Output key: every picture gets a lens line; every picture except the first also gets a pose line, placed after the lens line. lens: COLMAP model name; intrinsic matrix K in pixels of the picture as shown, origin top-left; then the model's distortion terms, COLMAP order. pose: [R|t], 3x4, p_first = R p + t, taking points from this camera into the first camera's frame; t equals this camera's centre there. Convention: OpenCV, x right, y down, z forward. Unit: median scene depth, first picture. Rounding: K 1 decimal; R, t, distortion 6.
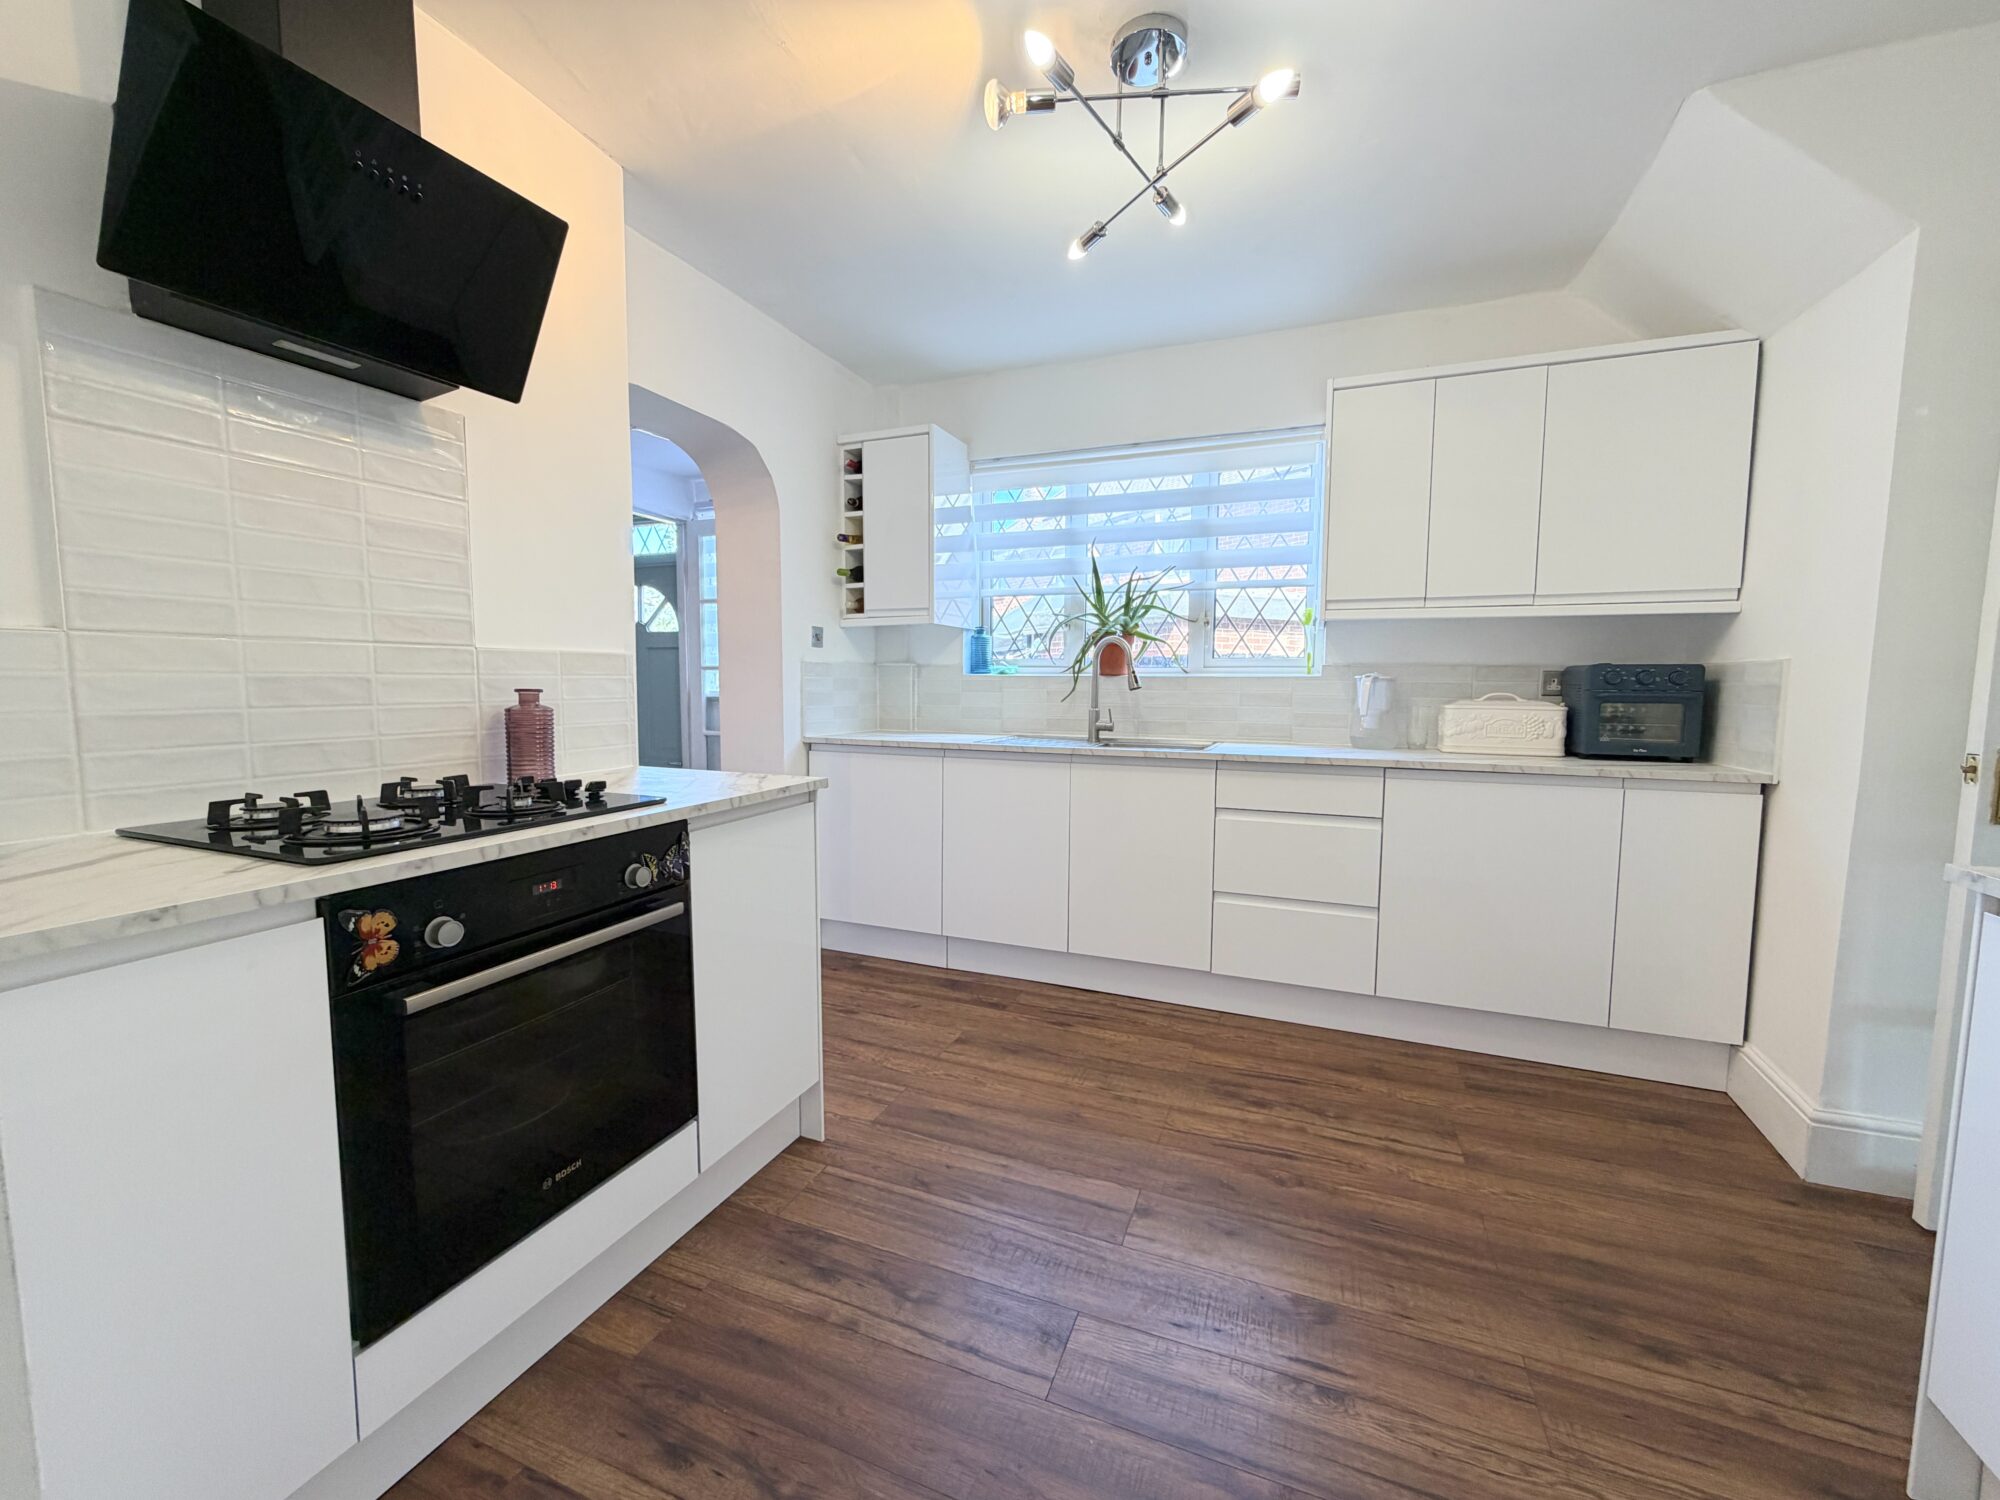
lens RADIAL K [[798.4, 0, 998.6], [0, 798.4, 750.4], [0, 0, 1]] dist [-0.000057, 0.000443]
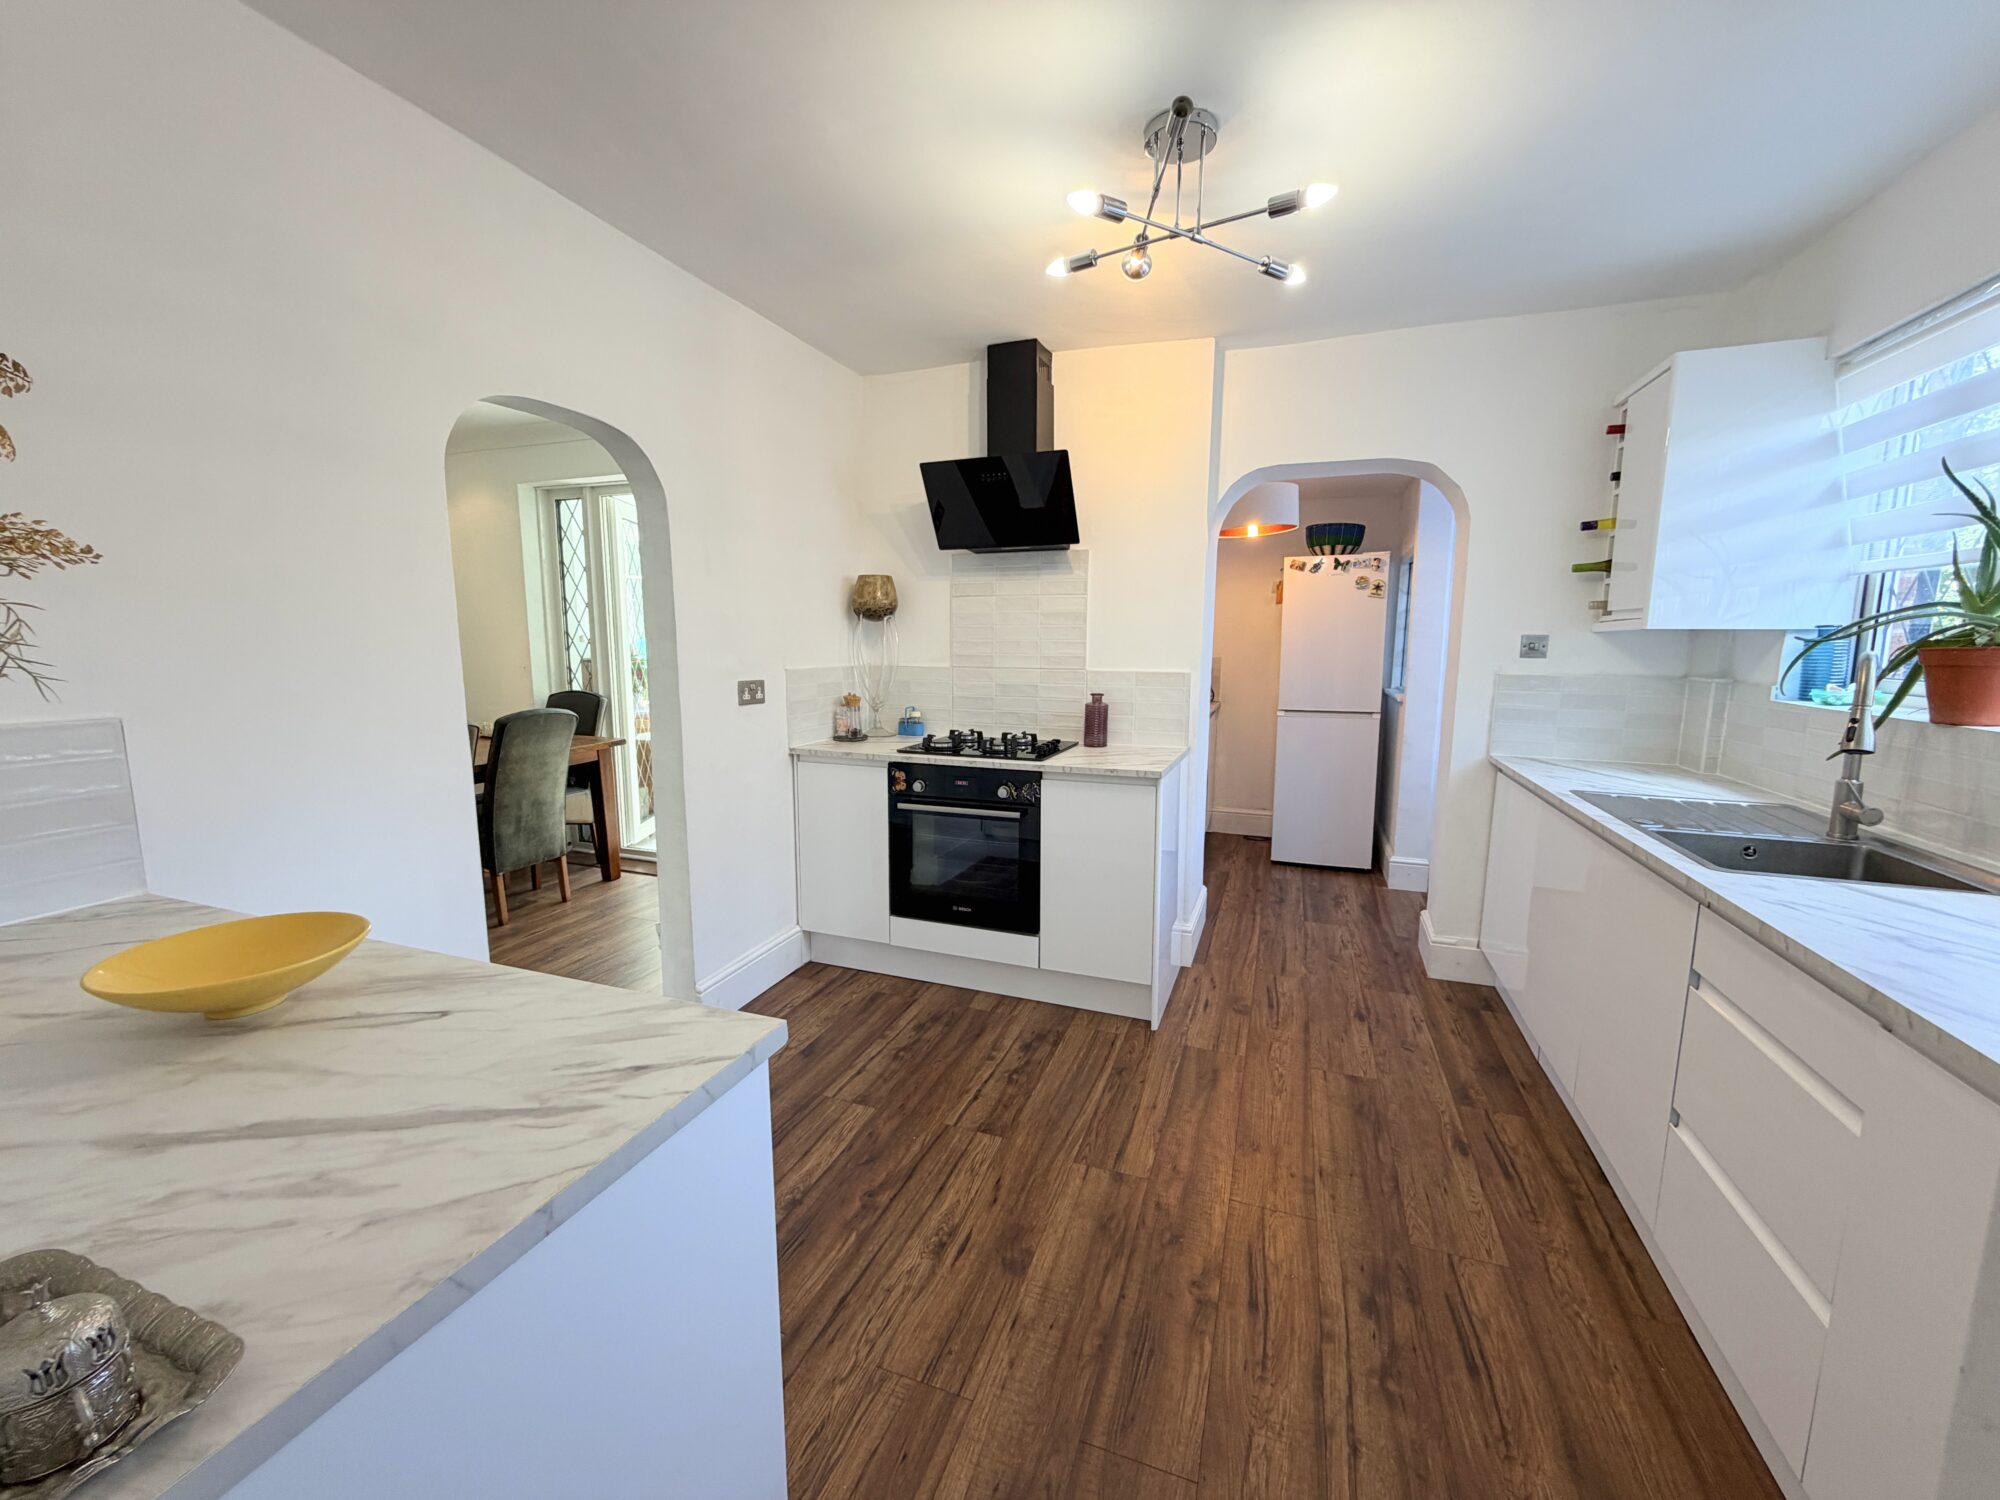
lens RADIAL K [[798.4, 0, 995.4], [0, 798.4, 752.2], [0, 0, 1]] dist [-0.000057, 0.000443]
pose [[0.025743, 0.138282, -0.990058, 1.161218], [-0.092847, 0.986436, 0.135362, -0.161883], [0.995348, 0.088439, 0.038232, 0.676991]]
